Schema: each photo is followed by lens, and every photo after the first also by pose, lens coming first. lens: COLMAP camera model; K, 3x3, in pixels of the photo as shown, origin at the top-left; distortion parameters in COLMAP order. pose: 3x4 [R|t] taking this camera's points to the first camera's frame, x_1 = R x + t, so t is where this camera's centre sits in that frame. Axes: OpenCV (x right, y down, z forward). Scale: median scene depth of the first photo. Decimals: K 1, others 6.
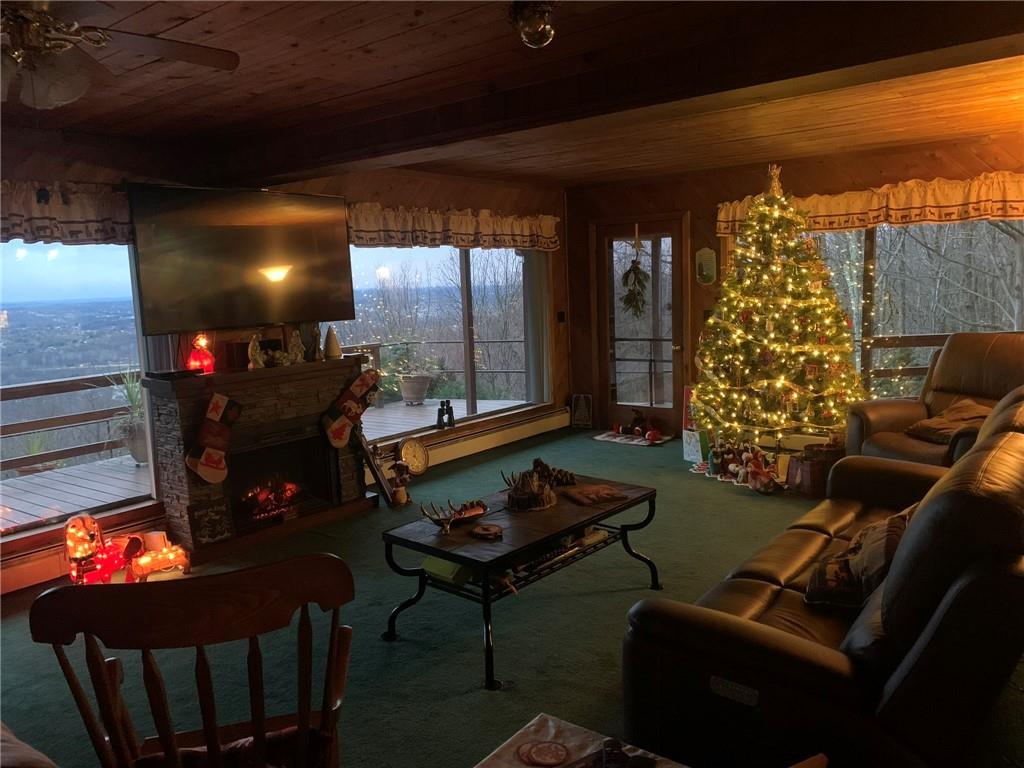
lens RADIAL K [[781.2, 0, 512.0], [0, 781.2, 384.0], [0, 0, 1]] dist [0.057075, -0.110308]
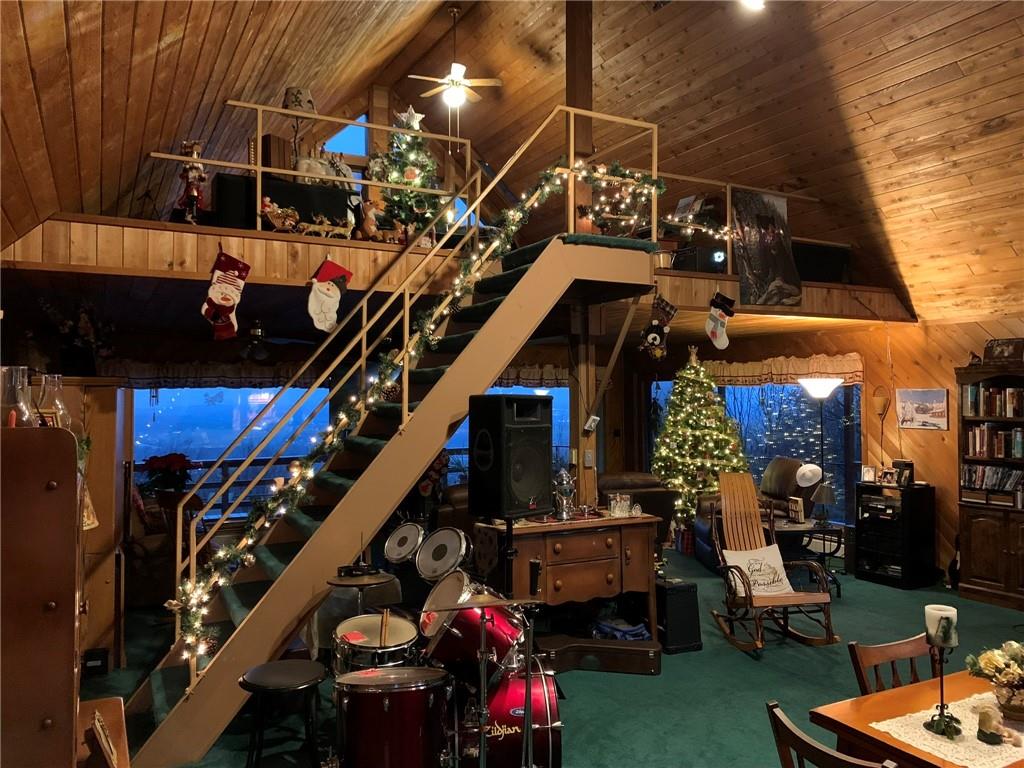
lens RADIAL K [[781.2, 0, 512.0], [0, 781.2, 384.0], [0, 0, 1]] dist [0.057075, -0.110308]
pose [[0.920519, 0.029318, -0.389597, 0.621075], [-0.081459, 0.989668, -0.117991, 0.017489], [0.382112, 0.140349, 0.913396, -0.593723]]
